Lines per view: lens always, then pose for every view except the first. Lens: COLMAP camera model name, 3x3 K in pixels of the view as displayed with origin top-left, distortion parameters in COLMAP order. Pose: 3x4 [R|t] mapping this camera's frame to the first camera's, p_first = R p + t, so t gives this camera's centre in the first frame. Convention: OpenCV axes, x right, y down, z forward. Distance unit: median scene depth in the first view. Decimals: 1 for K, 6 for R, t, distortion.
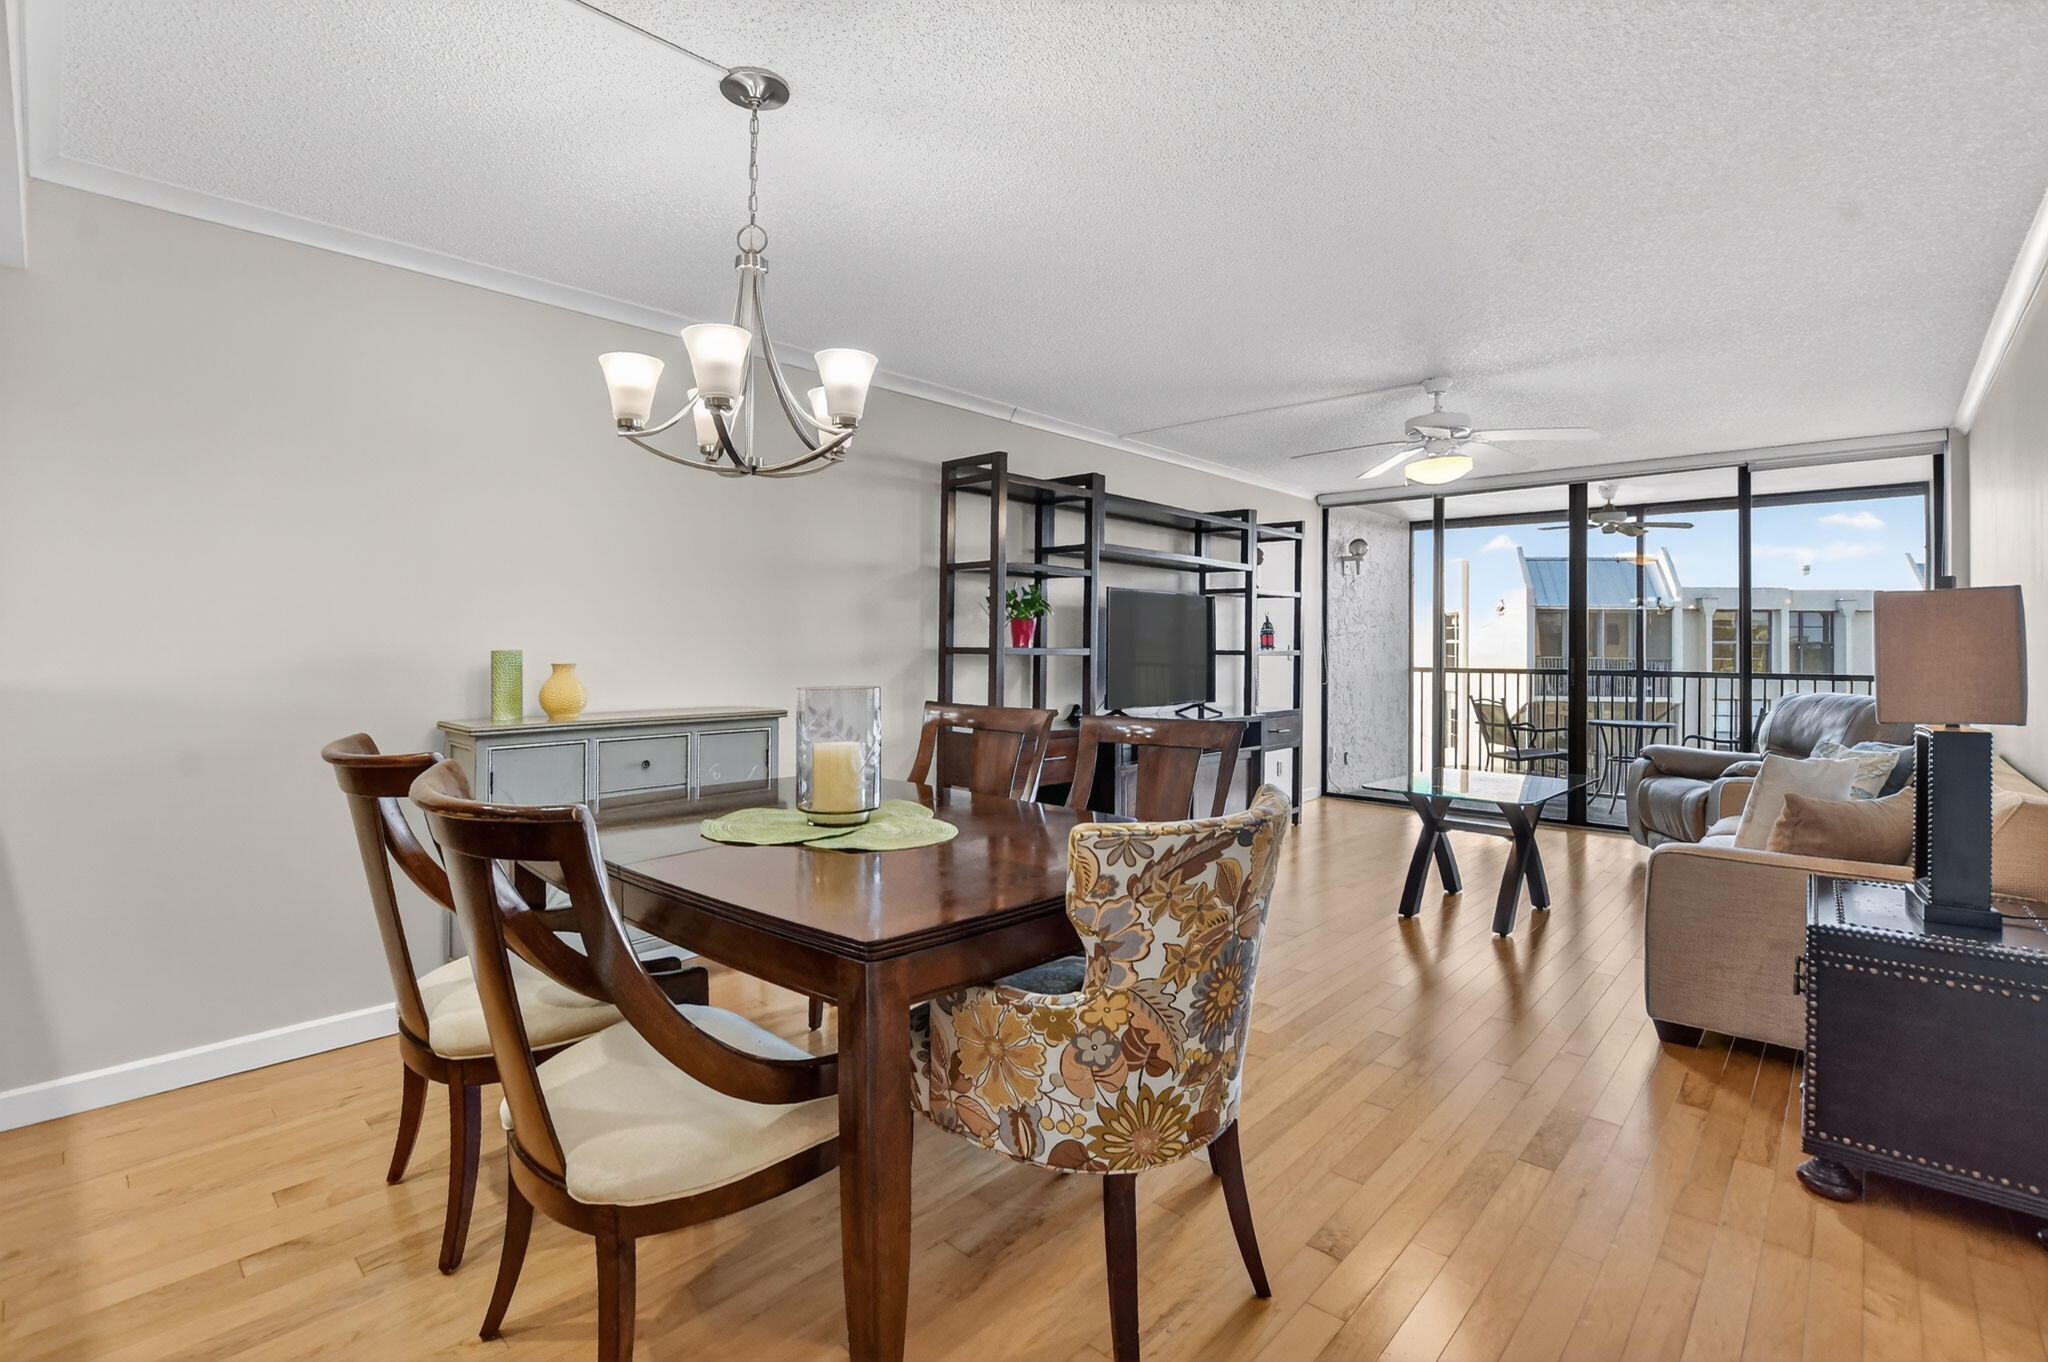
lens RADIAL K [[920.8, 0, 1023.3], [0, 920.8, 631.6], [0, 0, 1]] dist [-0.024750, -0.009691]
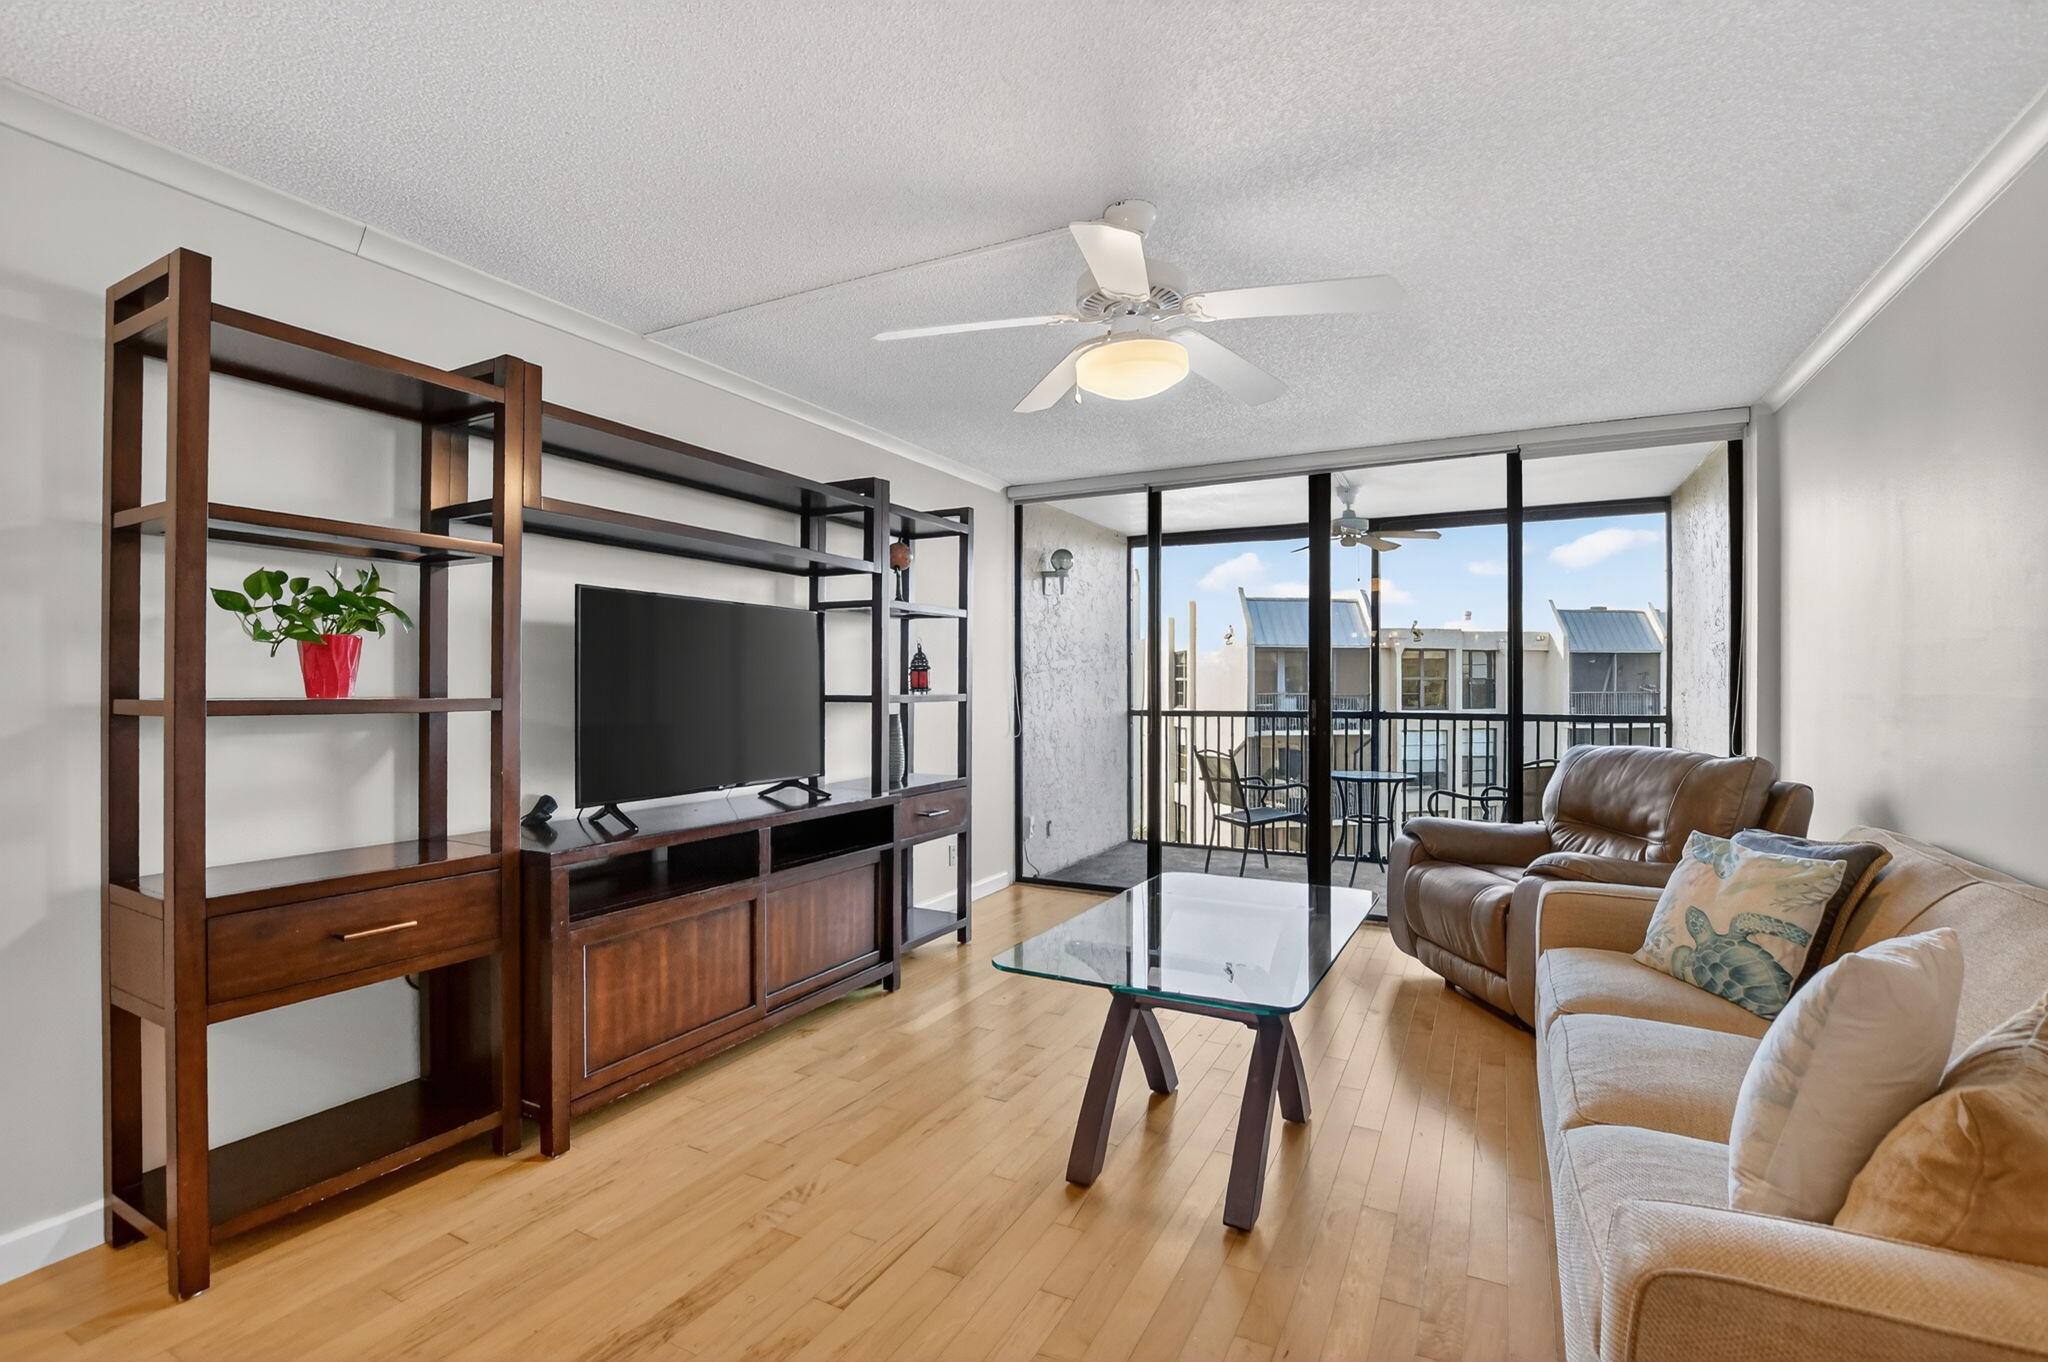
lens RADIAL K [[884.2, 0, 1069.7], [0, 884.2, 681.6], [0, 0, 1]] dist [-0.096376, 0.024474]
pose [[0.952038, -0.007366, 0.305891, 0.176107], [0.003752, 0.999916, 0.012400, 0.003241], [-0.305956, -0.010658, 0.951986, 0.351726]]
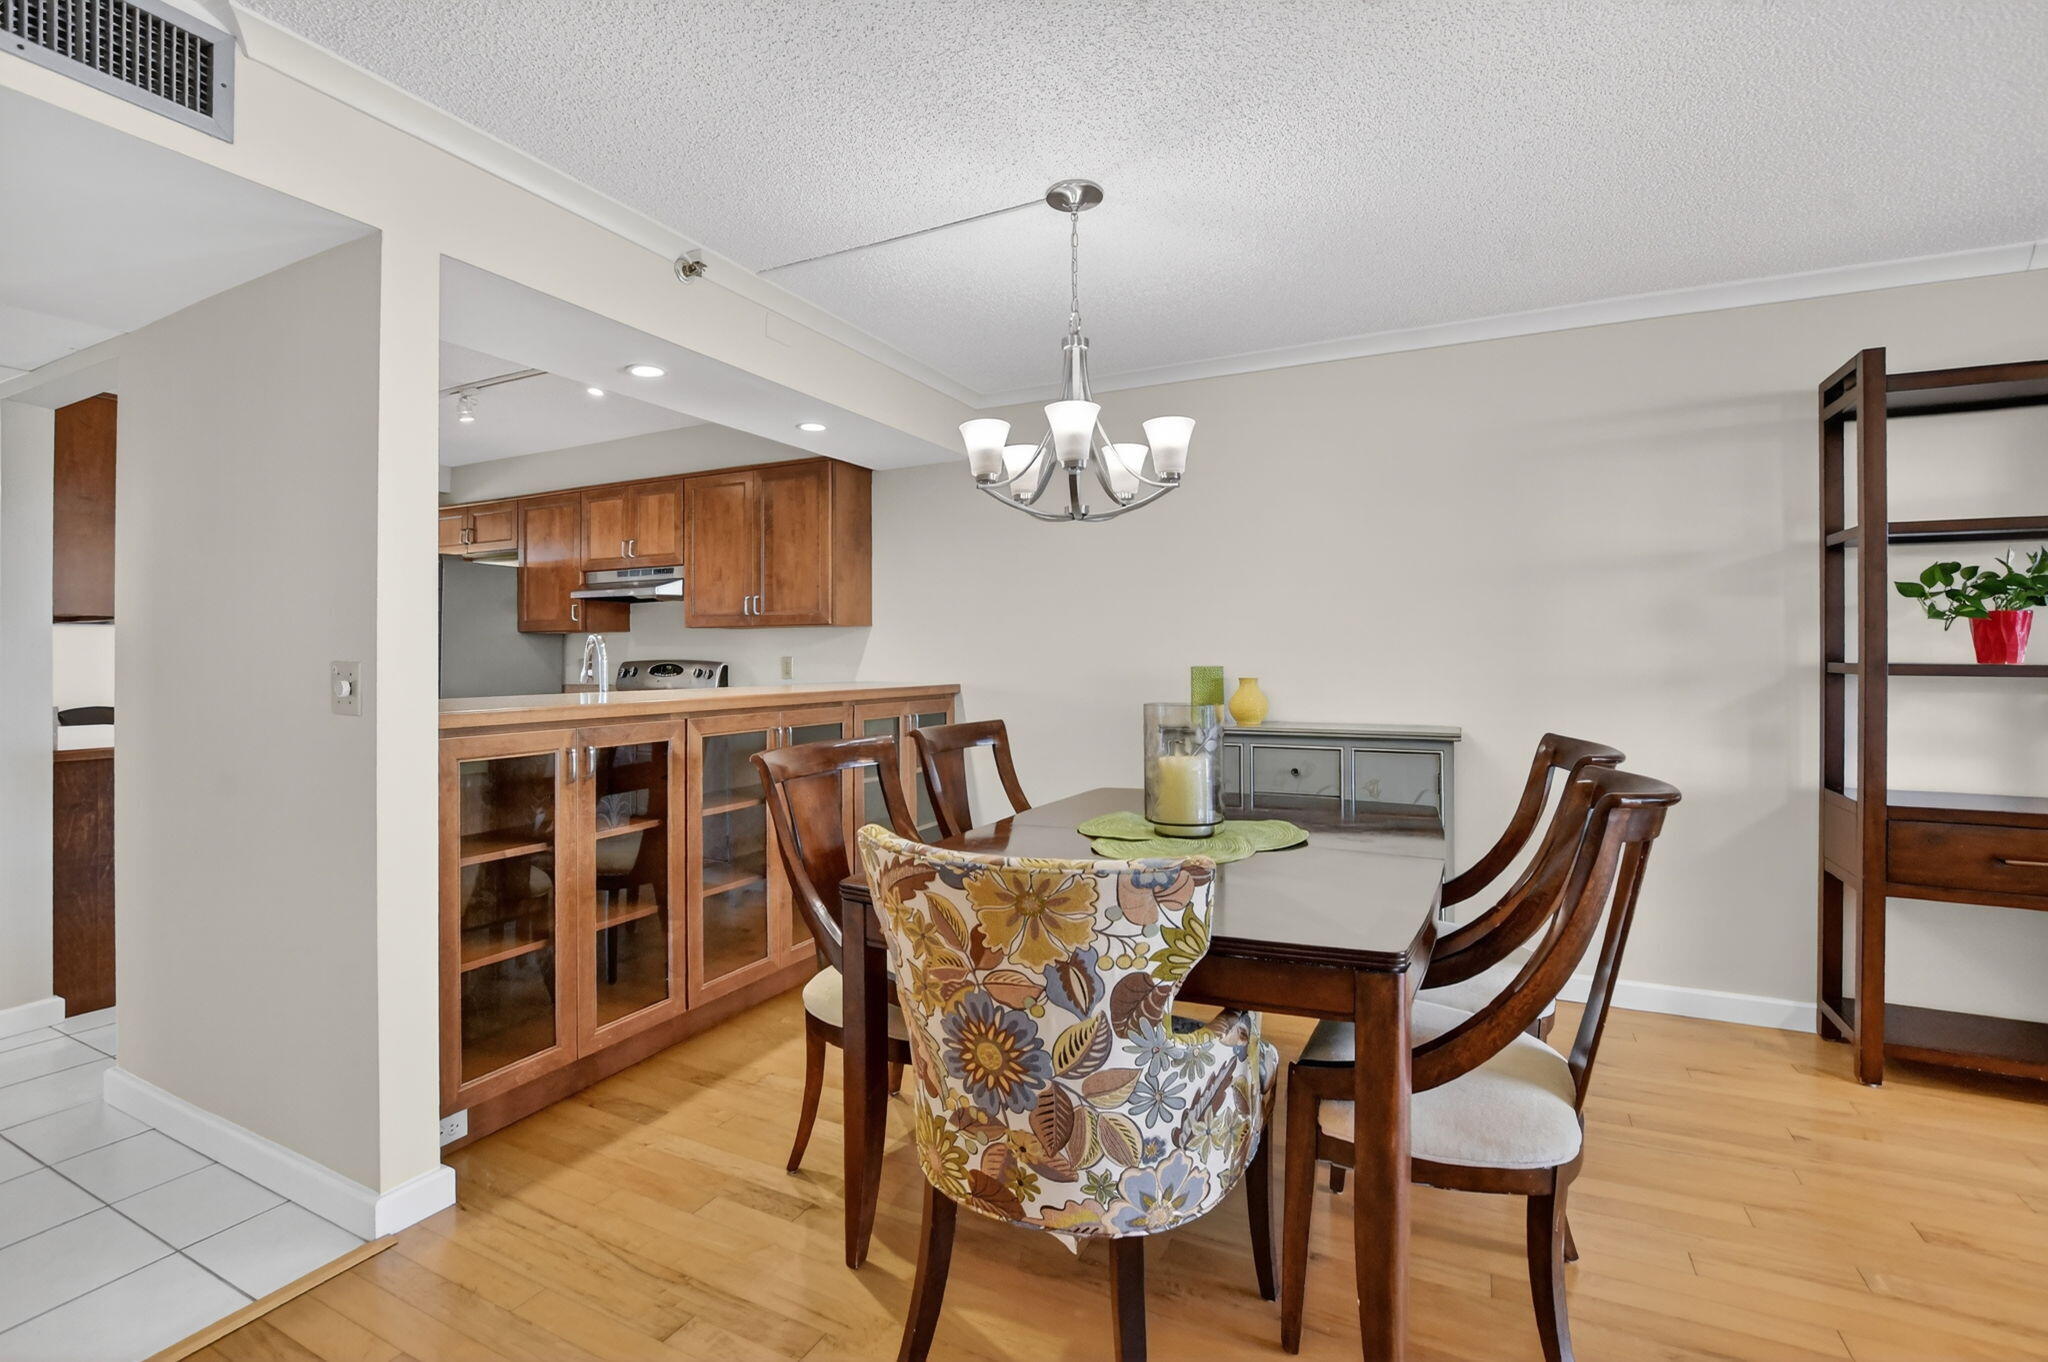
lens RADIAL K [[927.8, 0, 1020.1], [0, 927.8, 653.6], [0, 0, 1]] dist [-0.014783, 0.000284]
pose [[0.287252, -0.010556, -0.957797, 0.276404], [0.014812, 0.999869, -0.006578, 0.003588], [0.957740, -0.012298, 0.287371, 0.189538]]
